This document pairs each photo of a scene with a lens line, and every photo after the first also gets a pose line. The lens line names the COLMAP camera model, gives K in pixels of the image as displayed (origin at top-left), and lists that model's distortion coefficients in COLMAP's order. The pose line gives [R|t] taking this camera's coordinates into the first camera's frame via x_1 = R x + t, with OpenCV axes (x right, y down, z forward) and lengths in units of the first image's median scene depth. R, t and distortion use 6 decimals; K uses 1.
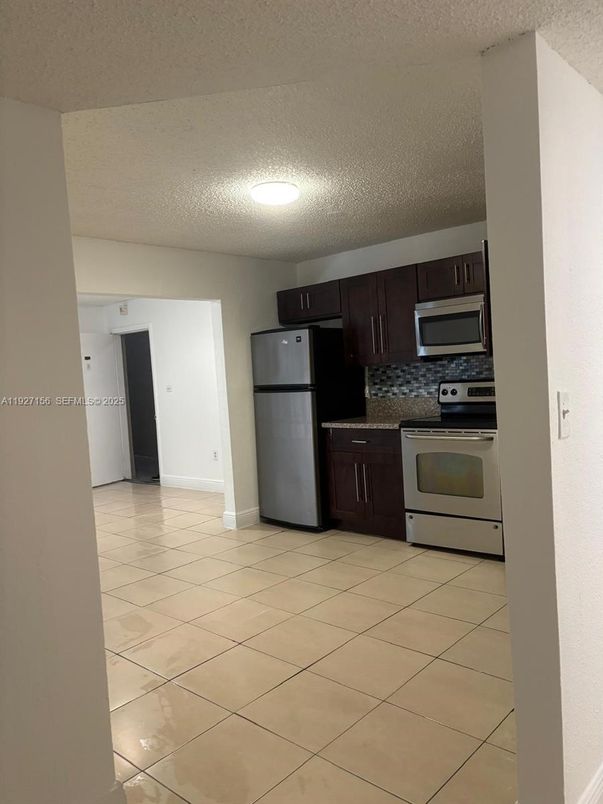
lens RADIAL K [[601.0, 0, 302.9], [0, 601.0, 398.7], [0, 0, 1]] dist [0.005232, 0.000301]
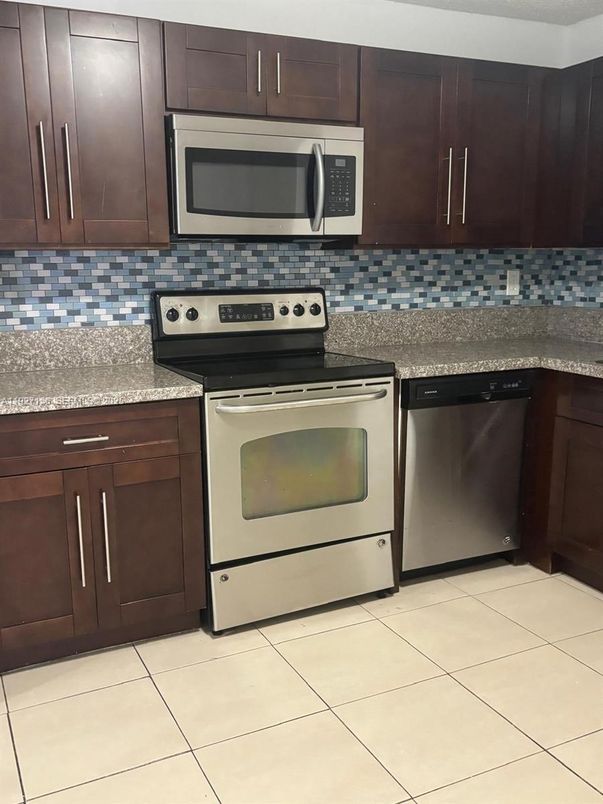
lens RADIAL K [[777.8, 0, 303.7], [0, 777.8, 409.8], [0, 0, 1]] dist [0.057363, 0.000000]
pose [[0.362887, -0.117759, 0.924362, -0.313631], [0.027824, 0.992910, 0.115569, -0.003858], [-0.931418, -0.016219, 0.363591, 0.642273]]
